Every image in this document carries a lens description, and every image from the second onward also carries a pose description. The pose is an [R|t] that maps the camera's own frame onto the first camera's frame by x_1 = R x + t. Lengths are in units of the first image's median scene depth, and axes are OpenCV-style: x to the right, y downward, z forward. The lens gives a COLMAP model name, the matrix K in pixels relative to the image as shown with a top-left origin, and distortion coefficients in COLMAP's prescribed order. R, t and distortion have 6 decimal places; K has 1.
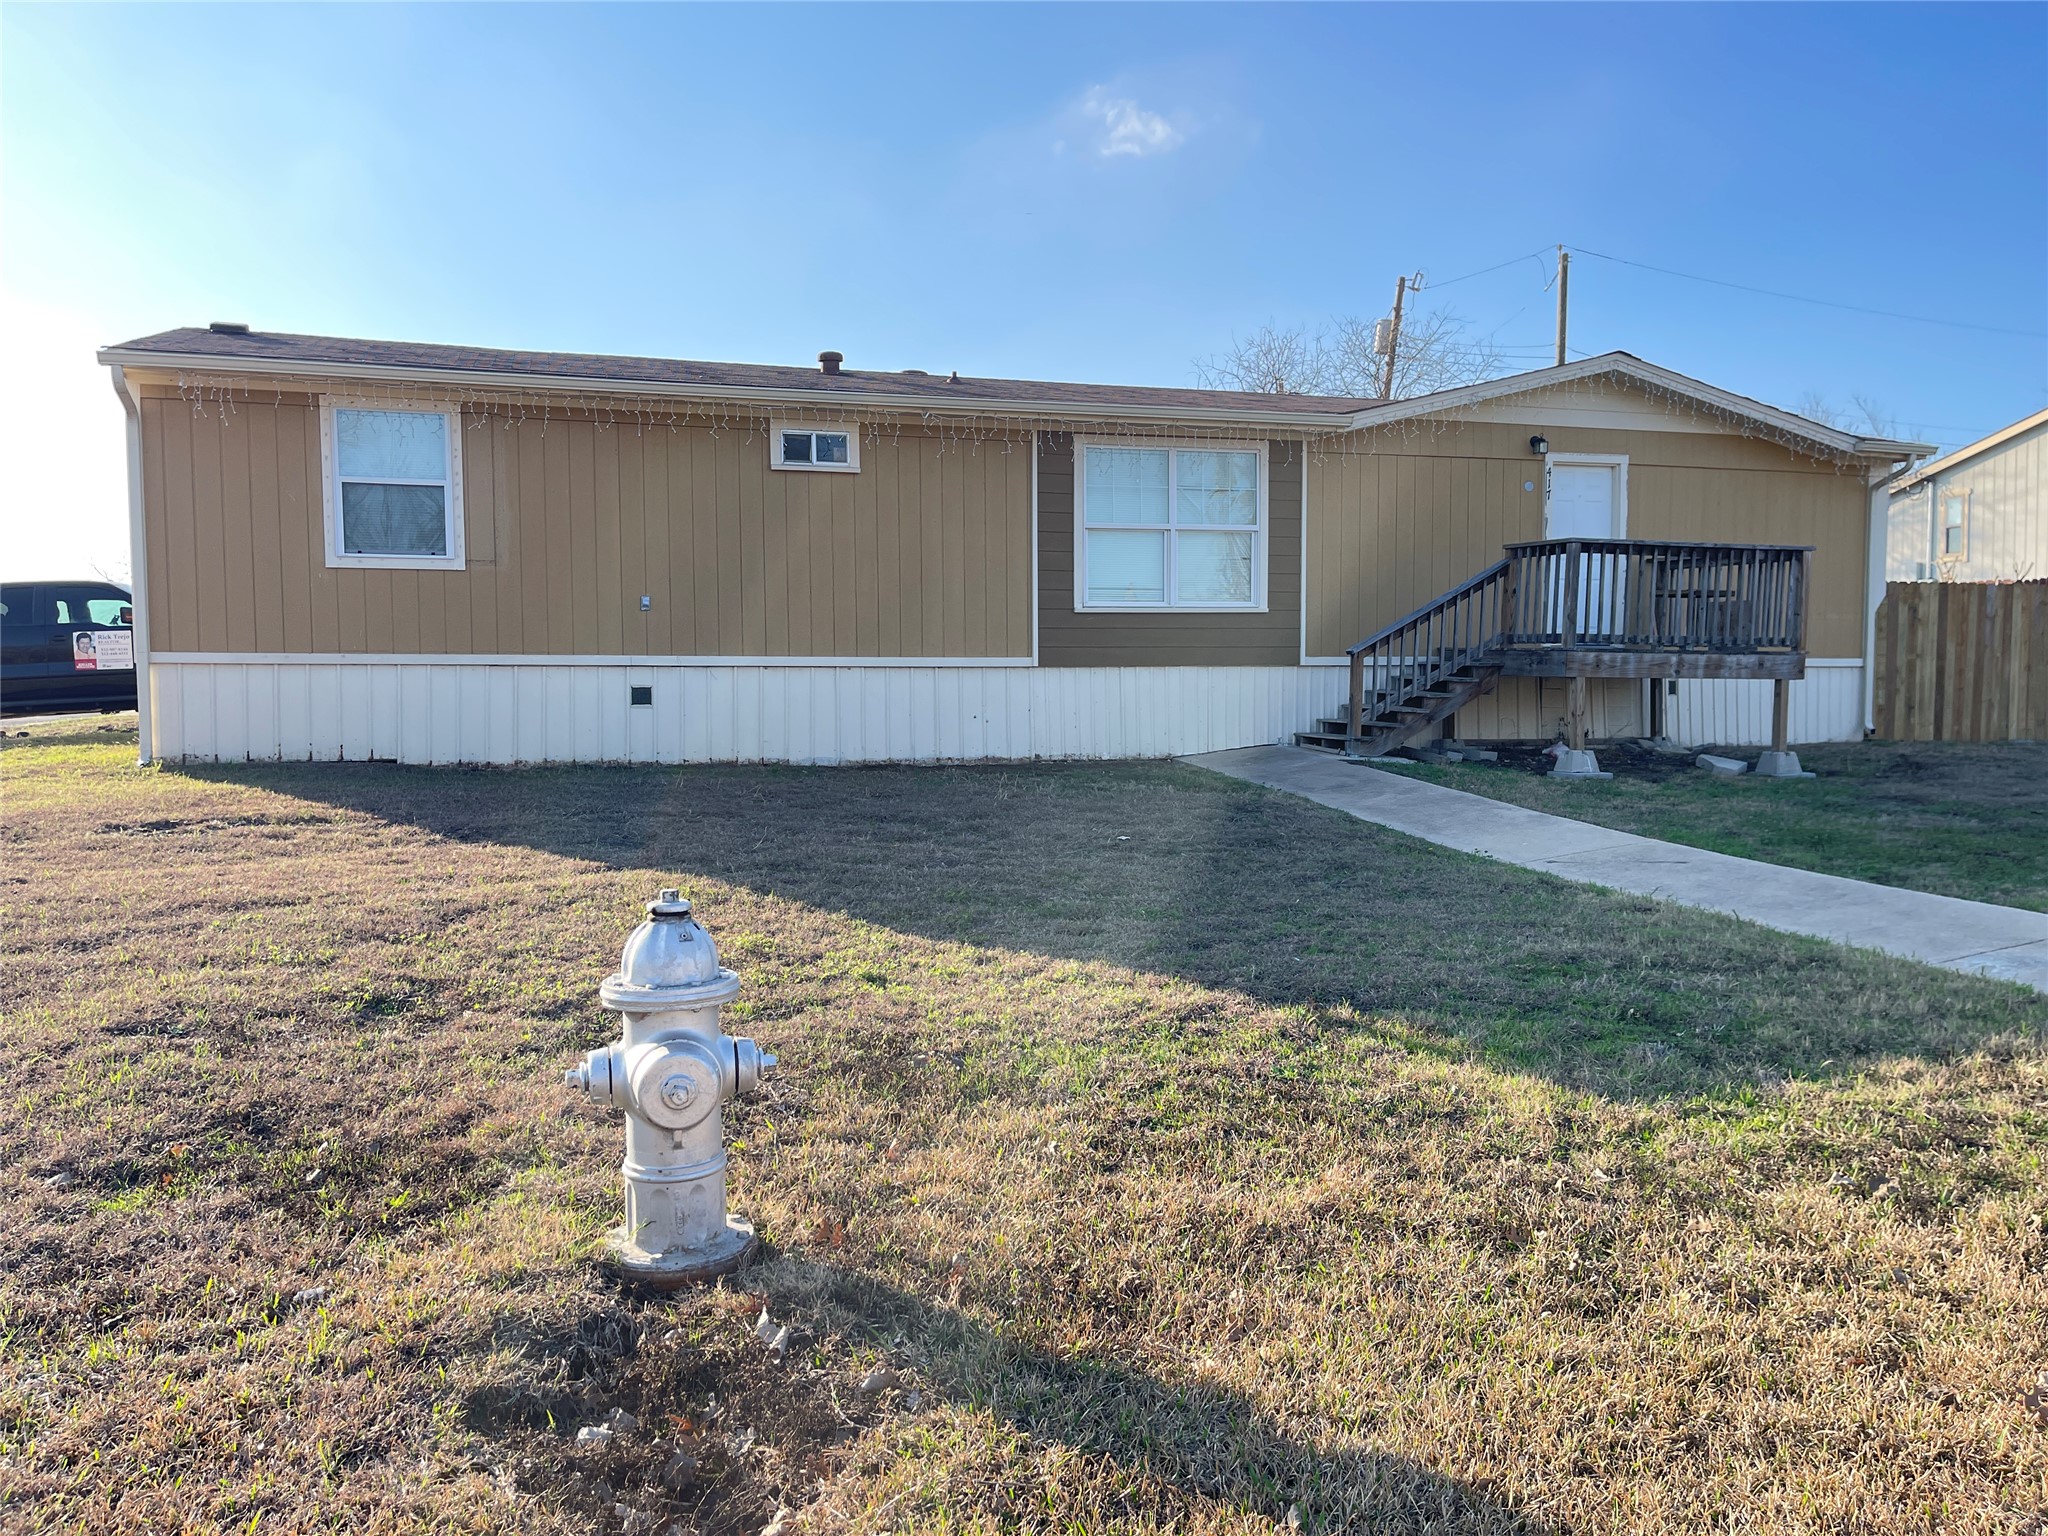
lens RADIAL K [[1535.1, 0, 1021.5], [0, 1535.1, 780.6], [0, 0, 1]] dist [0.064671, -0.081754]
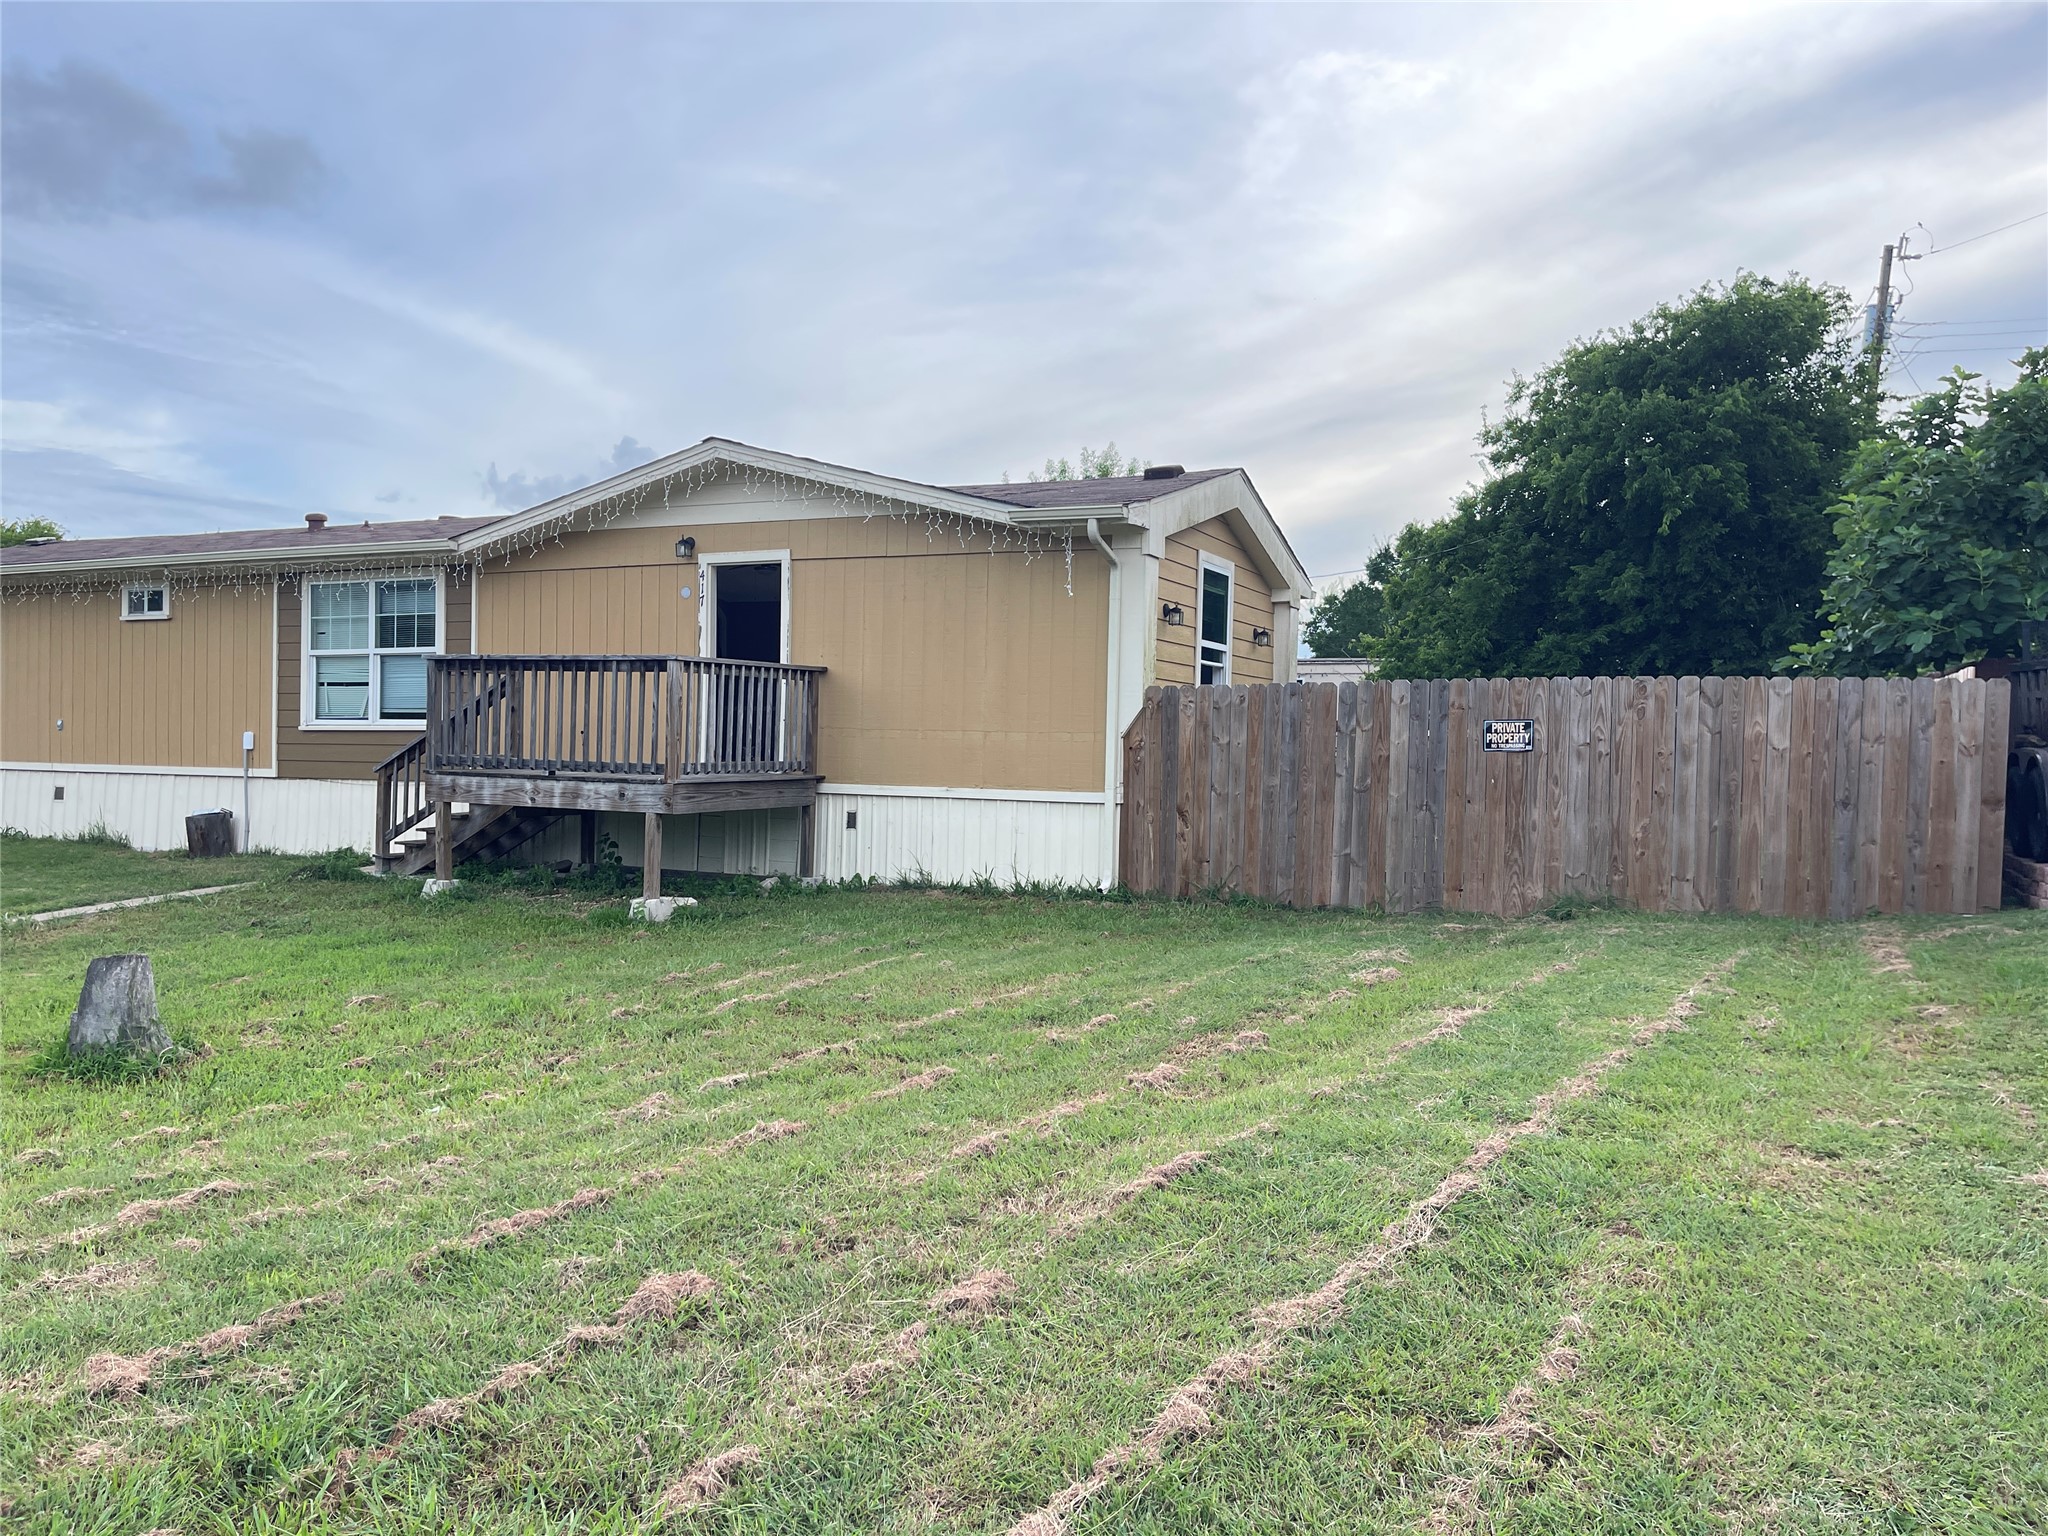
lens RADIAL K [[1535.1, 0, 1021.5], [0, 1535.1, 780.6], [0, 0, 1]] dist [0.064671, -0.081754]
pose [[0.742169, 0.022135, -0.669847, 1.174670], [-0.067290, 0.996865, -0.041615, -0.060640], [0.666826, 0.075959, 0.741332, 0.508562]]
